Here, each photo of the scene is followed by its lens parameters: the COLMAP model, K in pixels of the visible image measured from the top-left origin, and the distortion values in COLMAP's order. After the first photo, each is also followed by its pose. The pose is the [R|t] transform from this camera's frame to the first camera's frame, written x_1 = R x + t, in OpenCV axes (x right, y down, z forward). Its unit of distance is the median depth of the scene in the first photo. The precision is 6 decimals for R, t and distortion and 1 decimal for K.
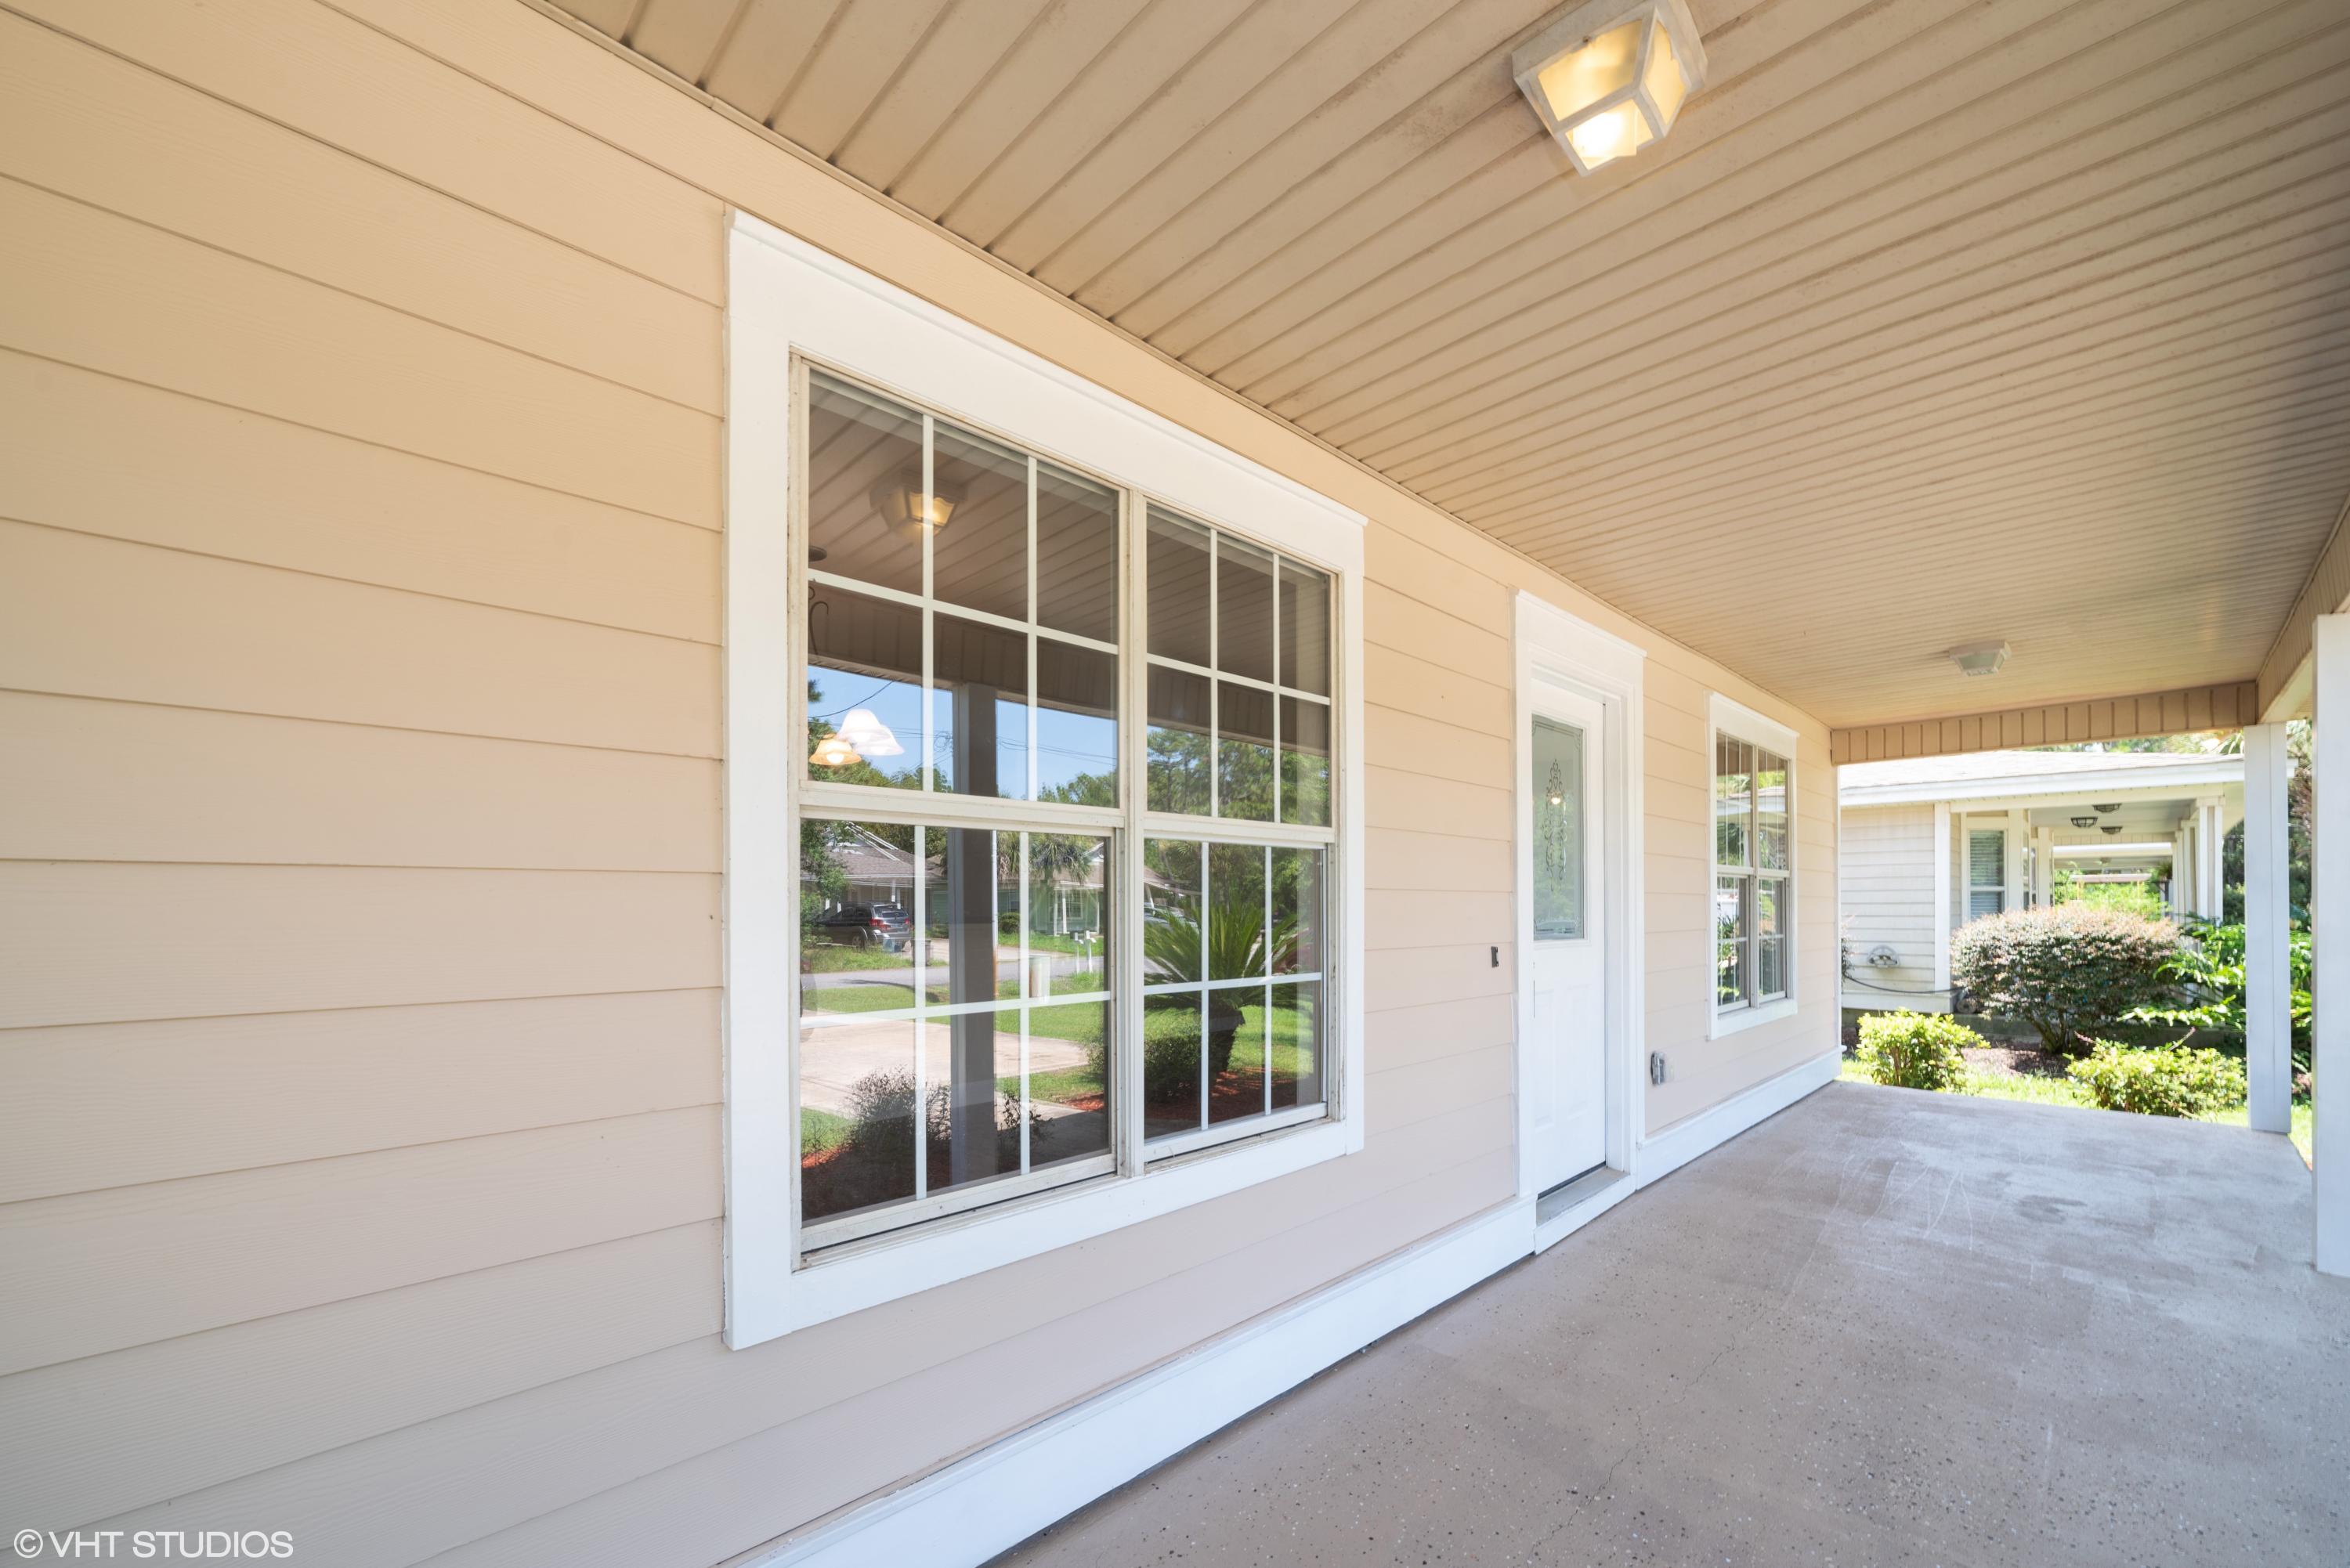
lens RADIAL K [[946.1, 0, 1201.6], [0, 946.1, 886.5], [0, 0, 1]] dist [0.001991, 0.000082]
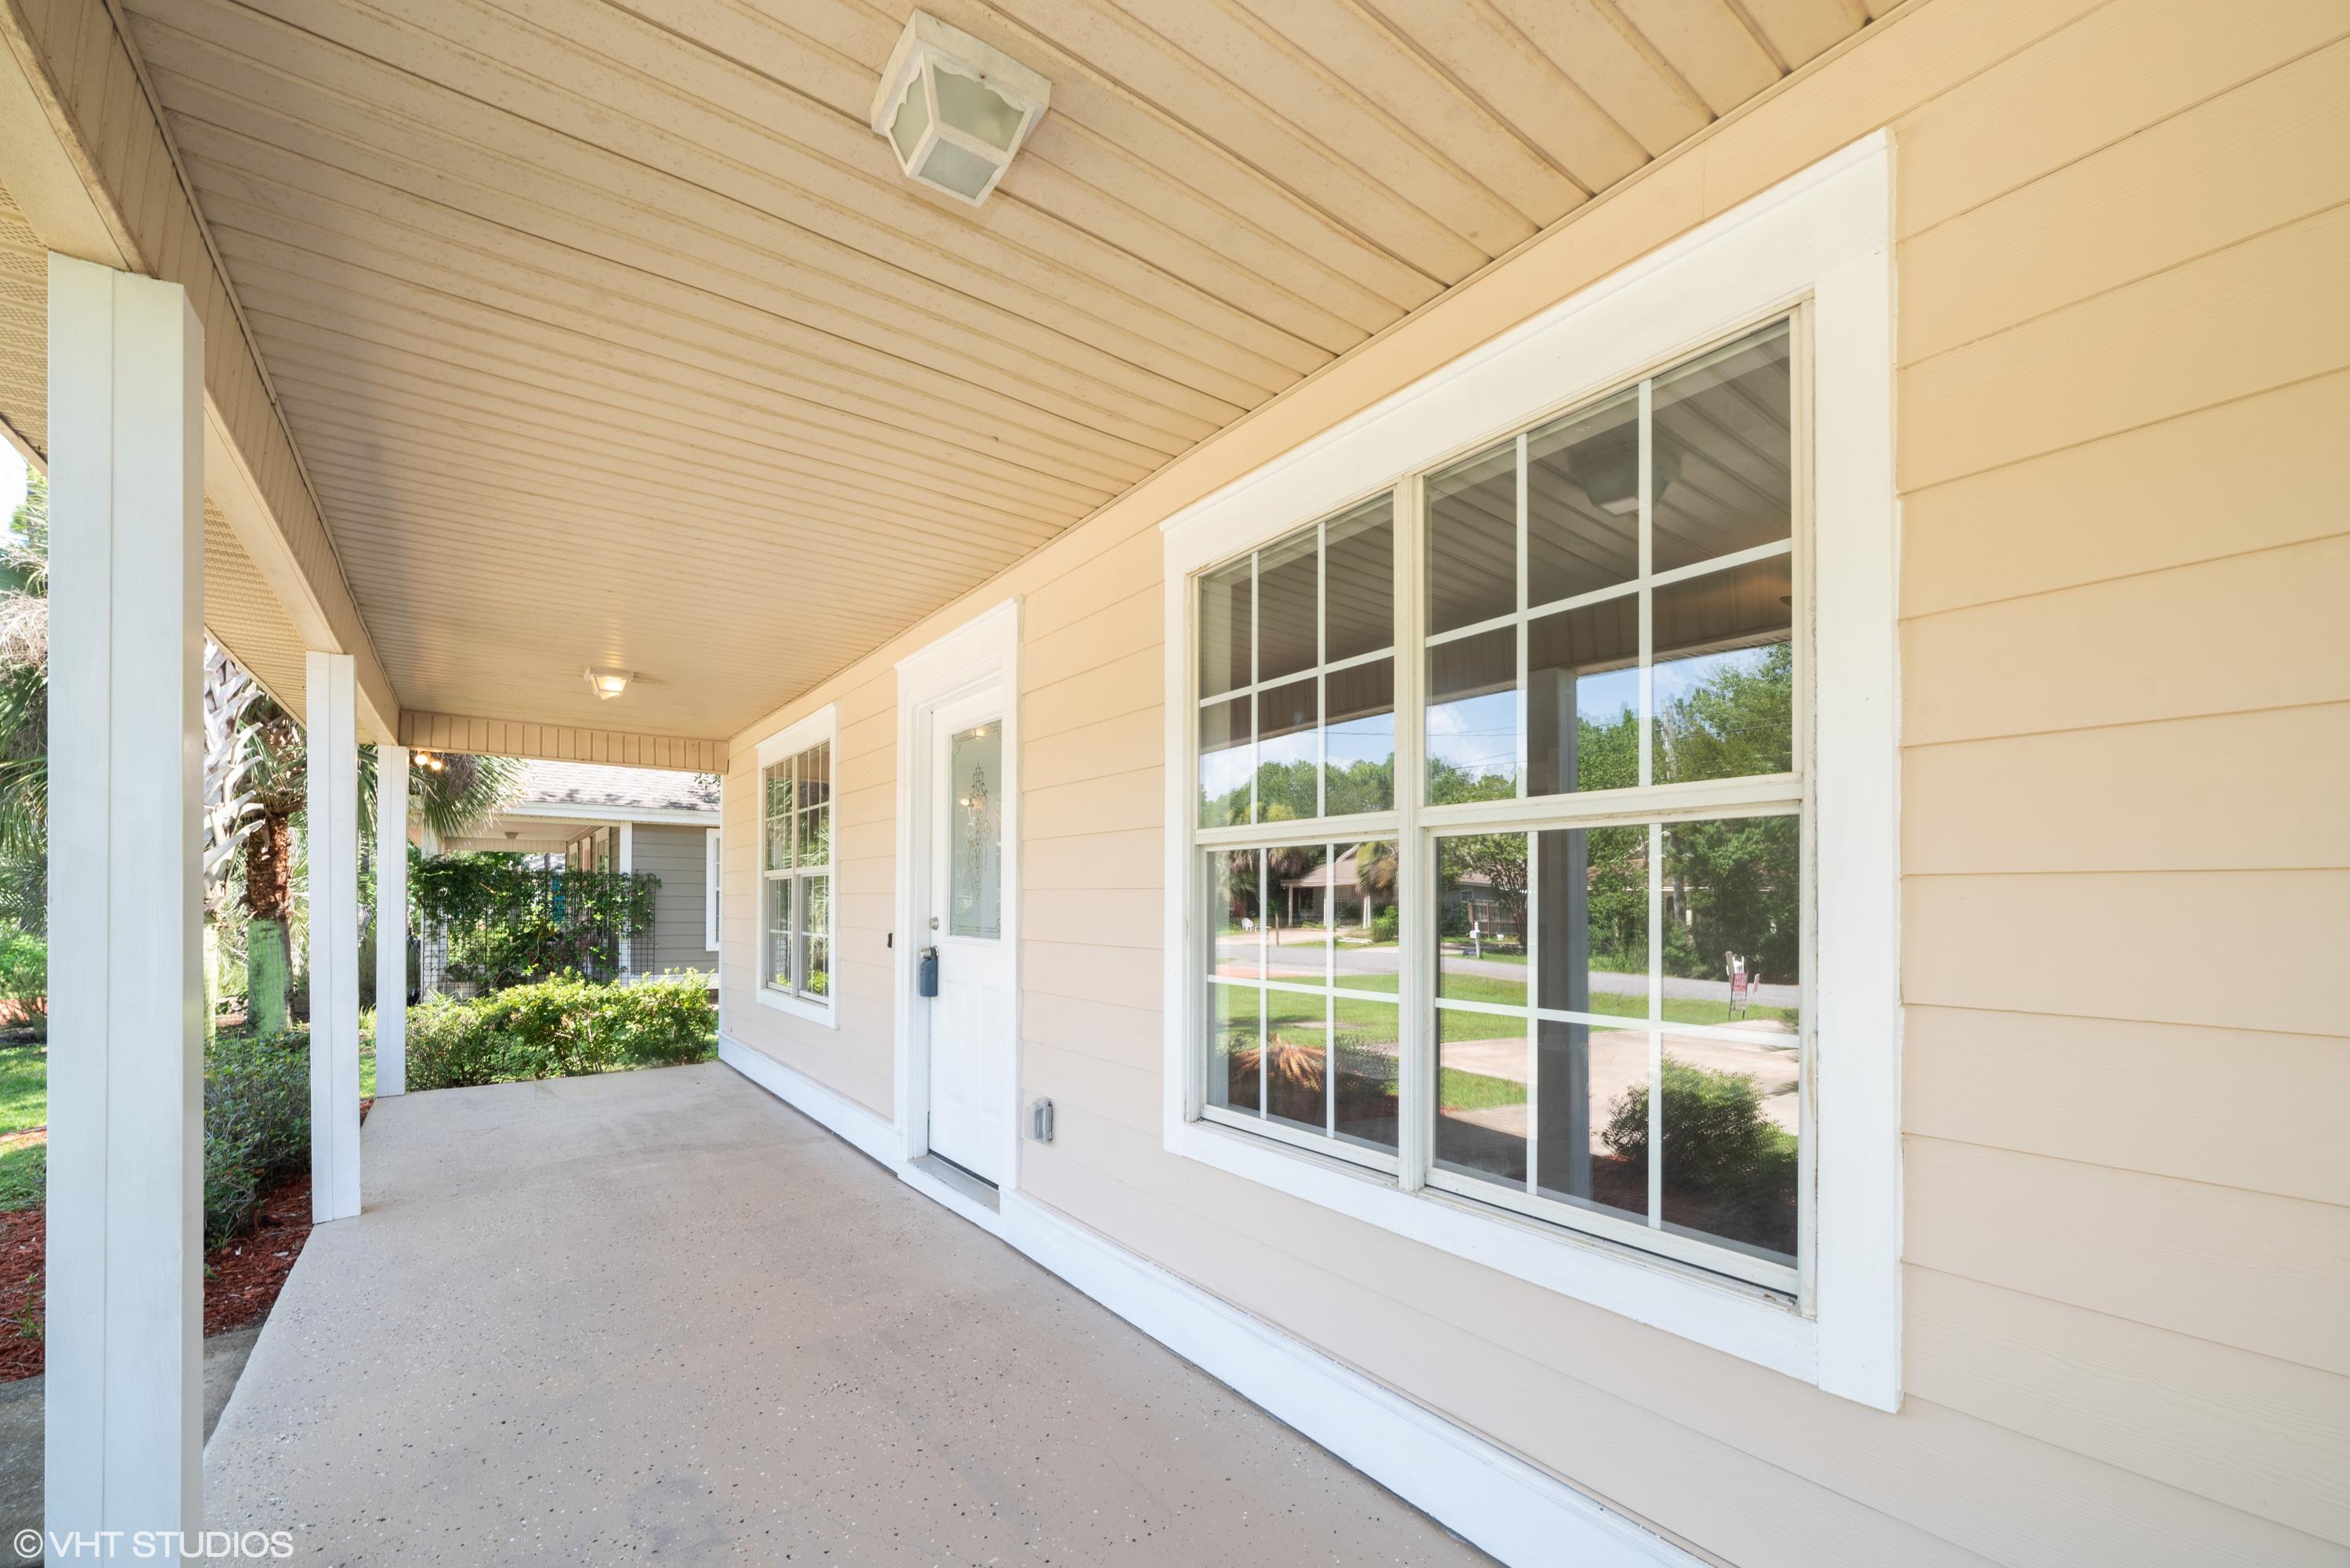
lens RADIAL K [[946.1, 0, 1200.3], [0, 946.1, 896.6], [0, 0, 1]] dist [0.001991, 0.000082]
pose [[-0.129344, -0.006272, -0.991580, 0.863246], [0.009072, 0.999931, -0.007509, 0.012937], [0.991558, -0.009966, -0.129278, 0.866046]]
